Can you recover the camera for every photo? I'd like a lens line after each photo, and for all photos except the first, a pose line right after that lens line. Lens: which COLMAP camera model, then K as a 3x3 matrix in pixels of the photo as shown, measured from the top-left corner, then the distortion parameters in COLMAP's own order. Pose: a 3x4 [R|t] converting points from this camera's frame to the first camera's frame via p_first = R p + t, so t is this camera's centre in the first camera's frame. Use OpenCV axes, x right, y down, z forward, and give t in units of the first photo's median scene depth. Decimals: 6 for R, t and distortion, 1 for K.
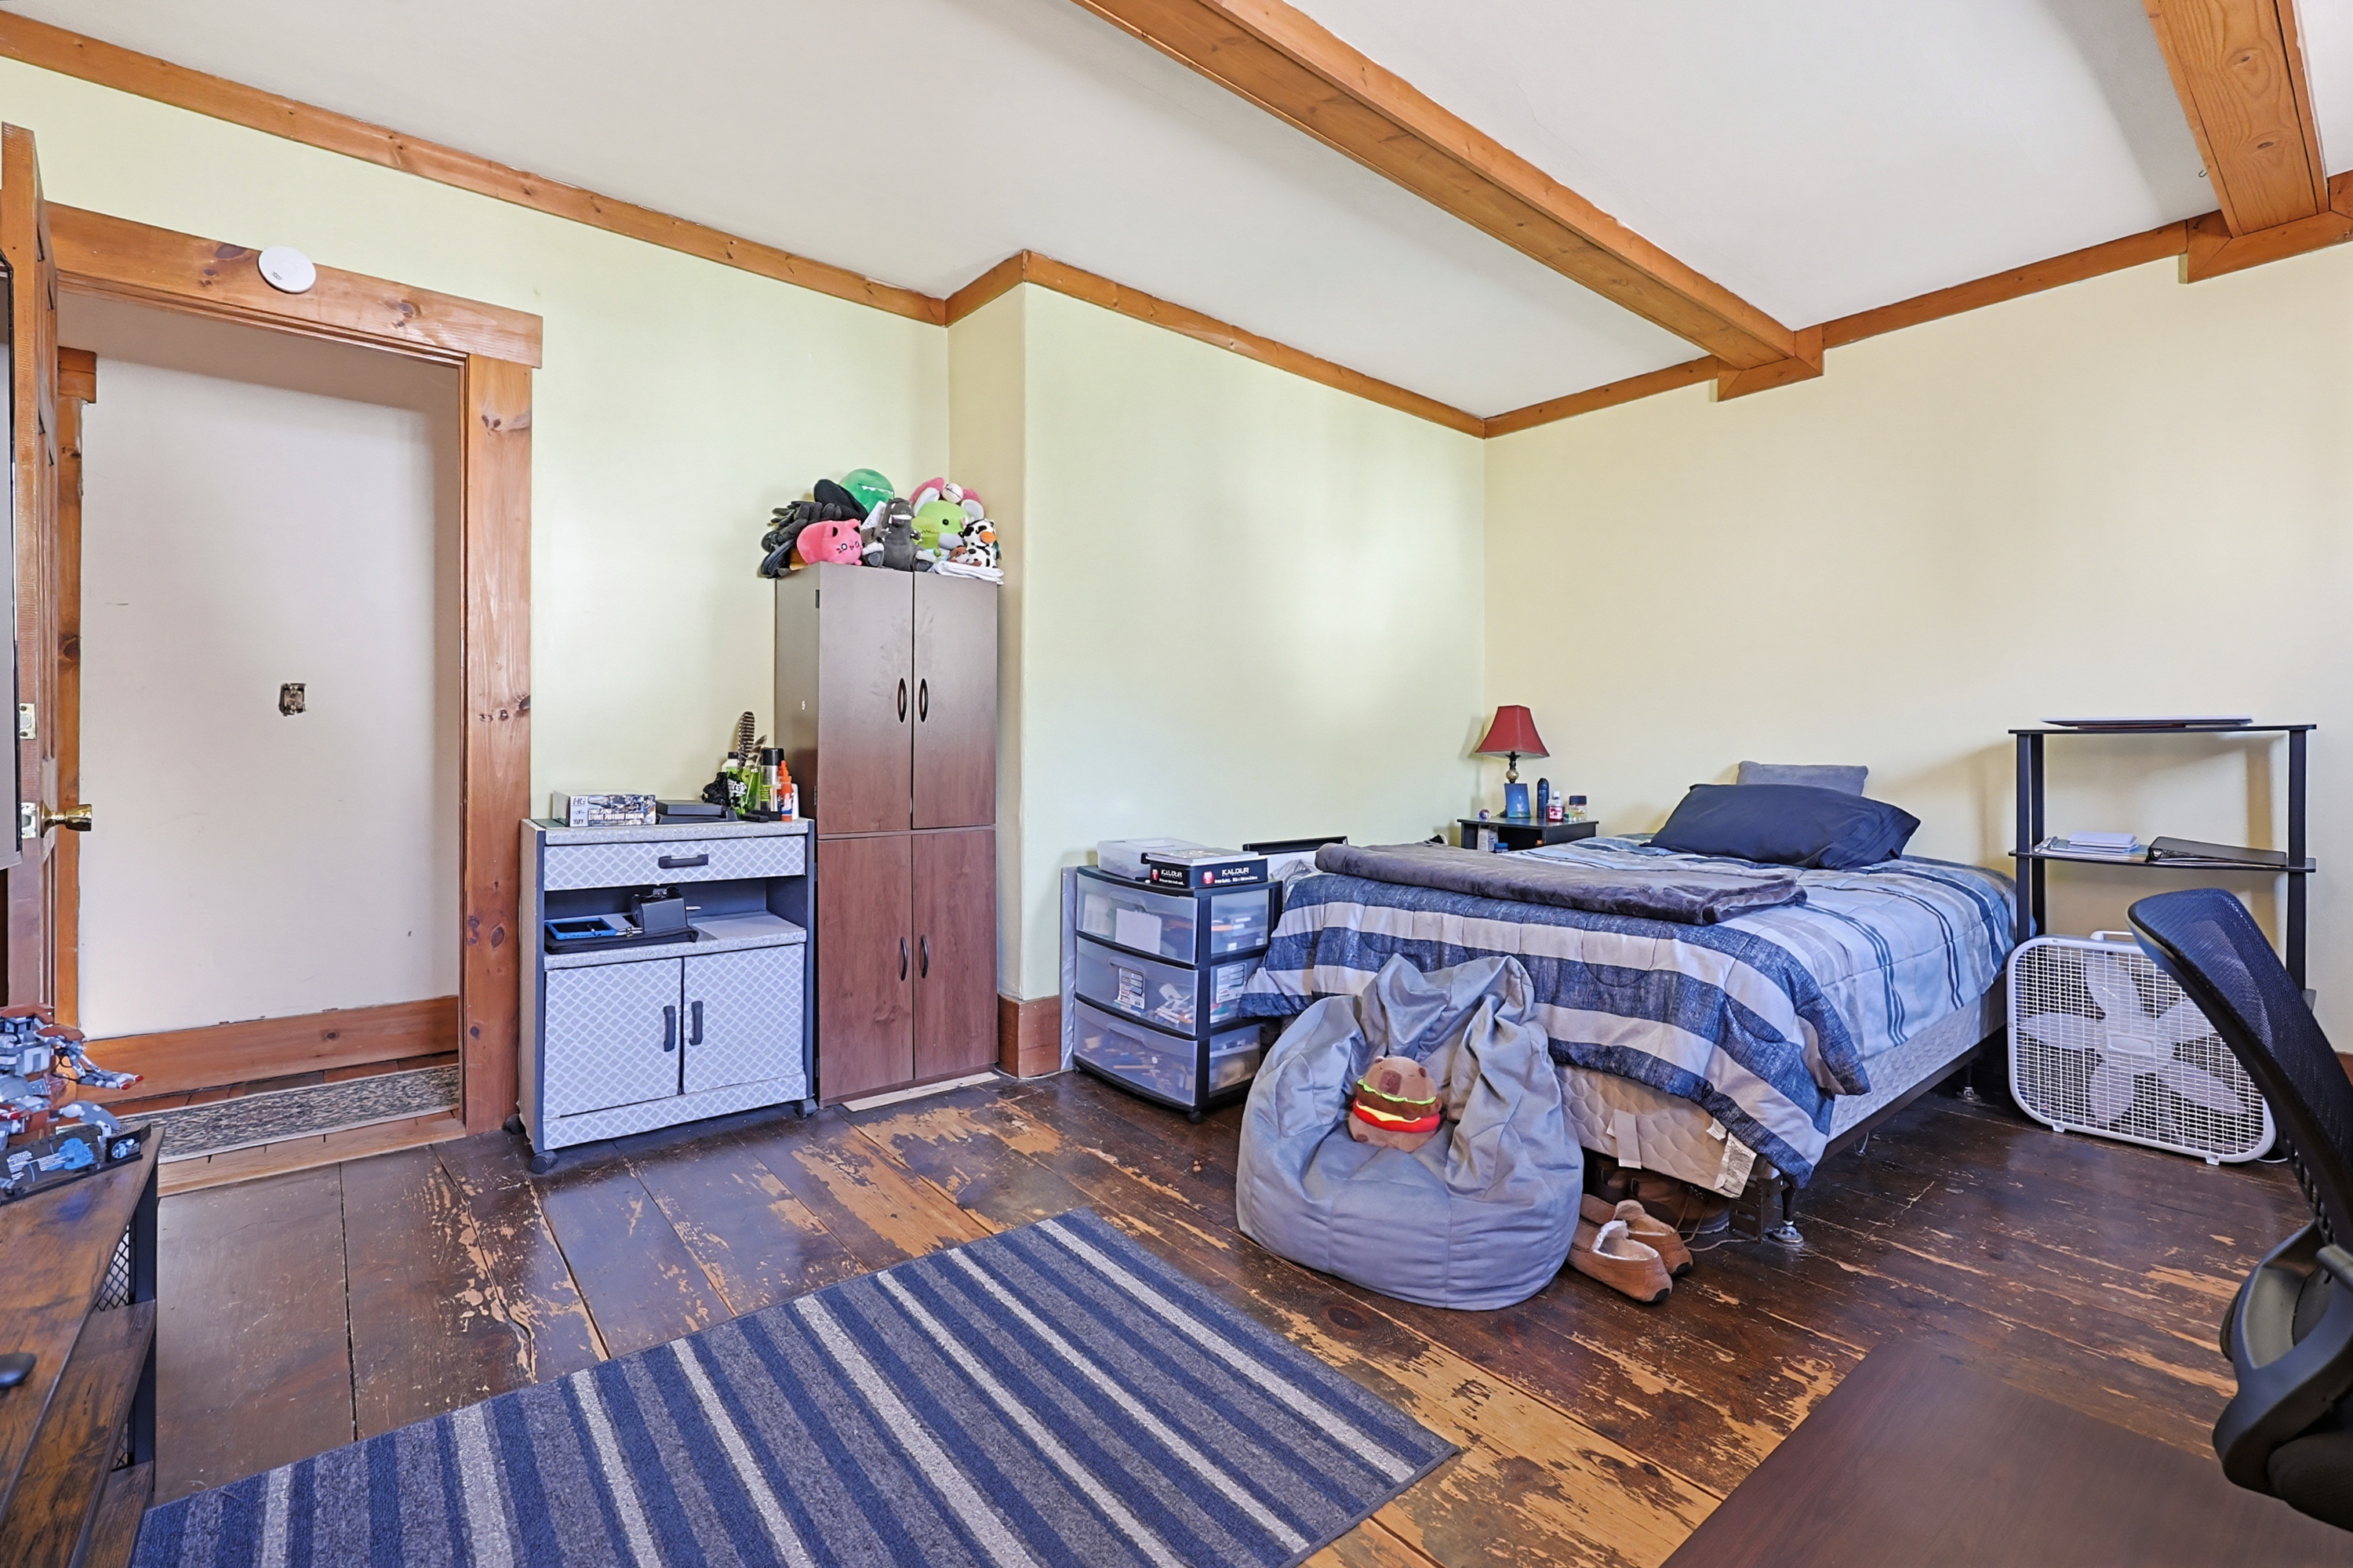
lens RADIAL K [[1016.3, 0, 1178.9], [0, 1016.3, 748.9], [0, 0, 1]] dist [-0.002095, -0.000239]
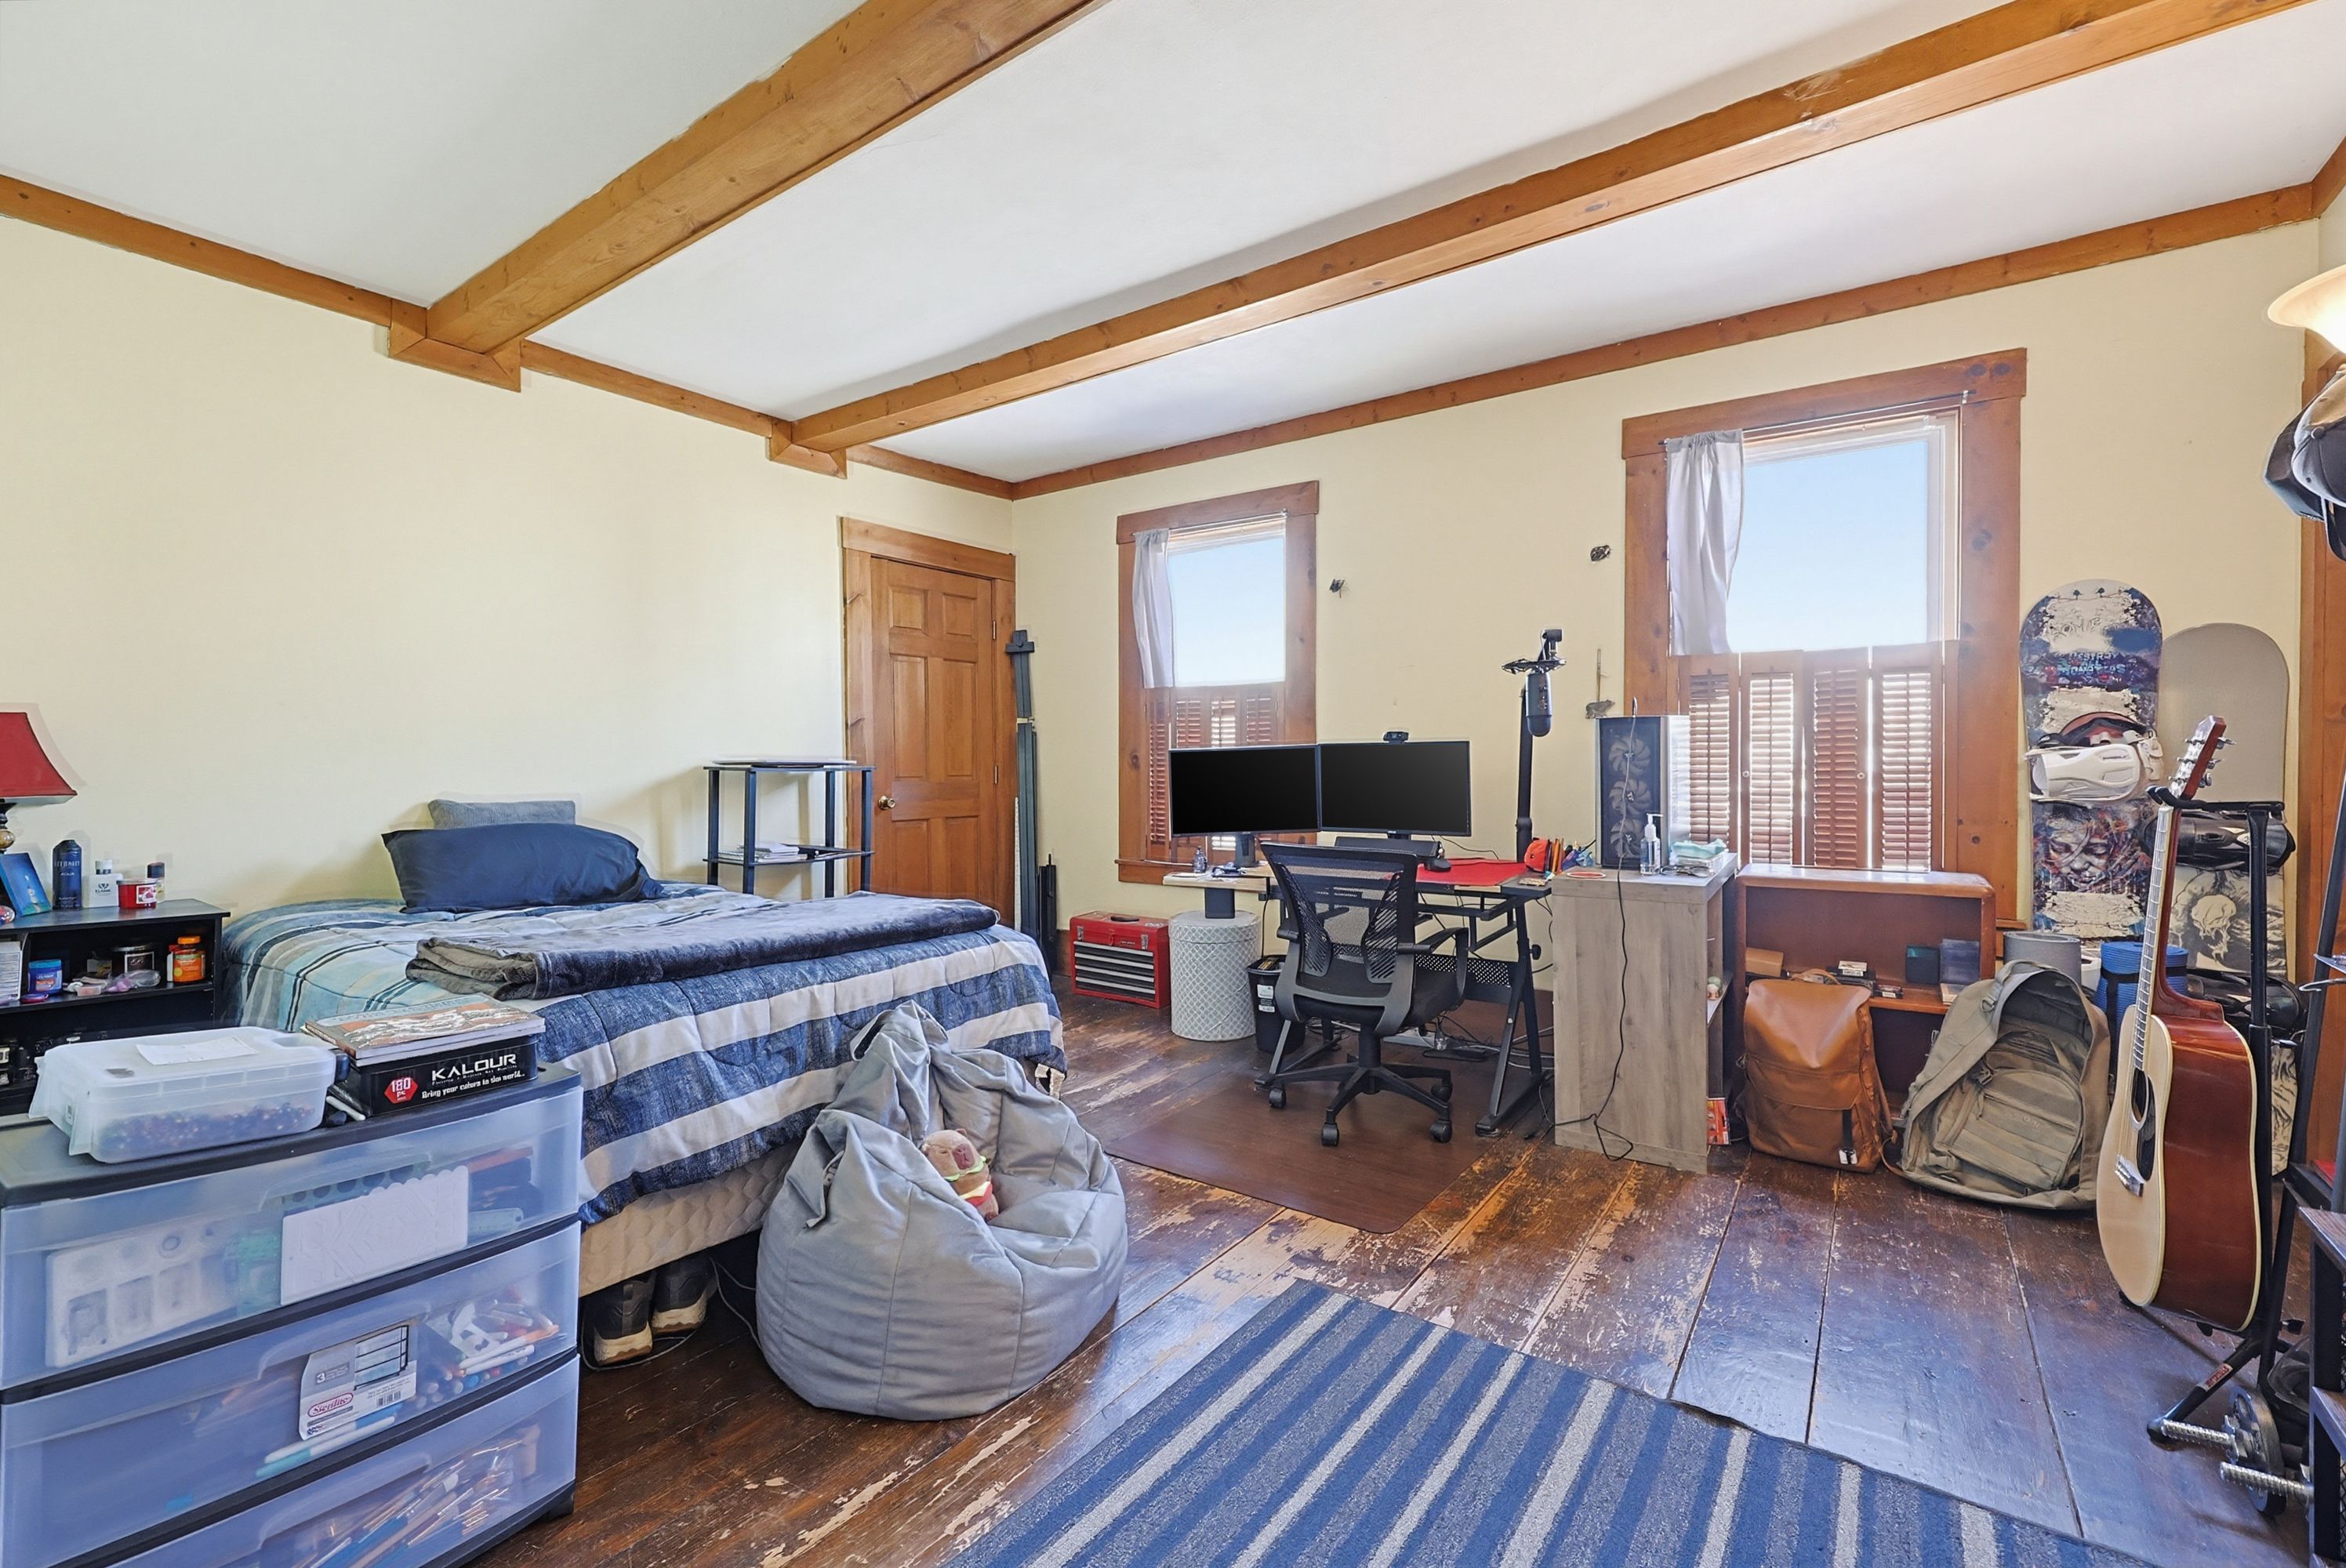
lens RADIAL K [[1015.3, 0, 1173.0], [0, 1015.3, 784.0], [0, 0, 1]] dist [0.001568, 0.000181]
pose [[-0.259856, -0.013788, 0.965549, -0.611260], [-0.002379, 0.999904, 0.013639, -0.018519], [-0.965644, 0.001247, -0.259864, 0.892984]]
